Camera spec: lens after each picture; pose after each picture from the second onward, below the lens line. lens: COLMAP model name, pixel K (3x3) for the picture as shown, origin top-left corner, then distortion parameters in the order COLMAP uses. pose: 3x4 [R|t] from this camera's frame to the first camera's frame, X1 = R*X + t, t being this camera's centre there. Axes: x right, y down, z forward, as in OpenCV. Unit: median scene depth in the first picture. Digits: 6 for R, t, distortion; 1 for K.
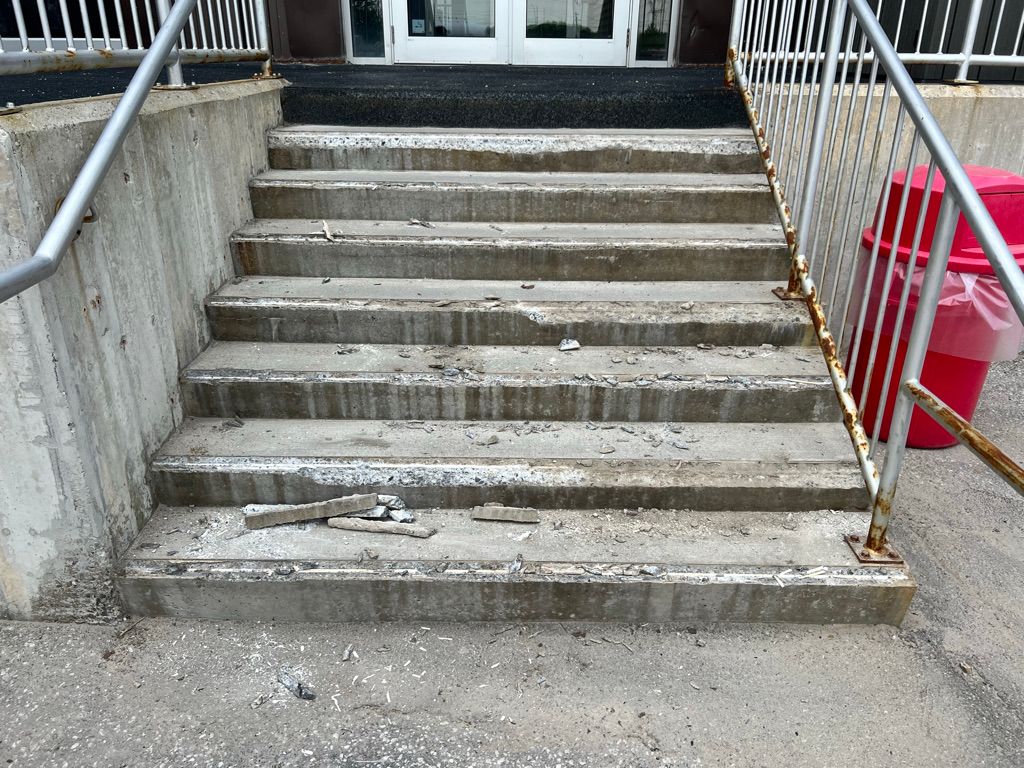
lens RADIAL K [[776.6, 0, 513.9], [0, 776.6, 382.5], [0, 0, 1]] dist [0.005587, -0.016722]
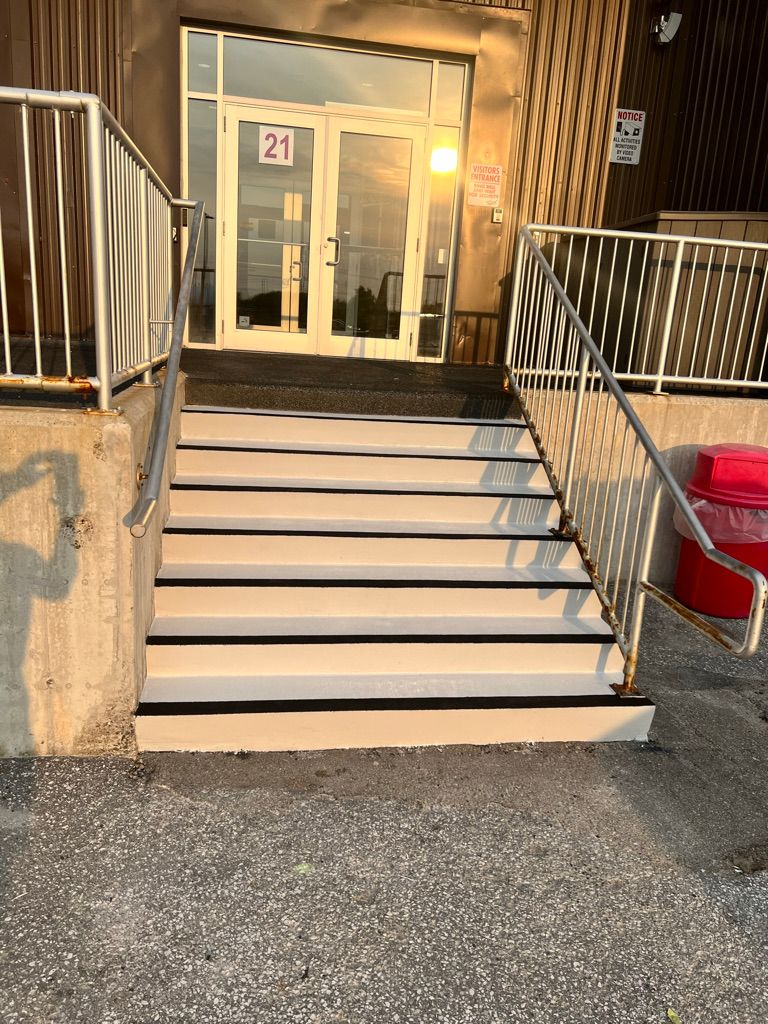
lens RADIAL K [[776.6, 0, 381.1], [0, 776.6, 516.8], [0, 0, 1]] dist [0.005587, -0.016722]
pose [[0.986100, 0.015129, 0.165462, -0.287785], [0.010230, 0.988428, -0.151346, 0.094216], [-0.165837, 0.150935, 0.974534, -0.498754]]
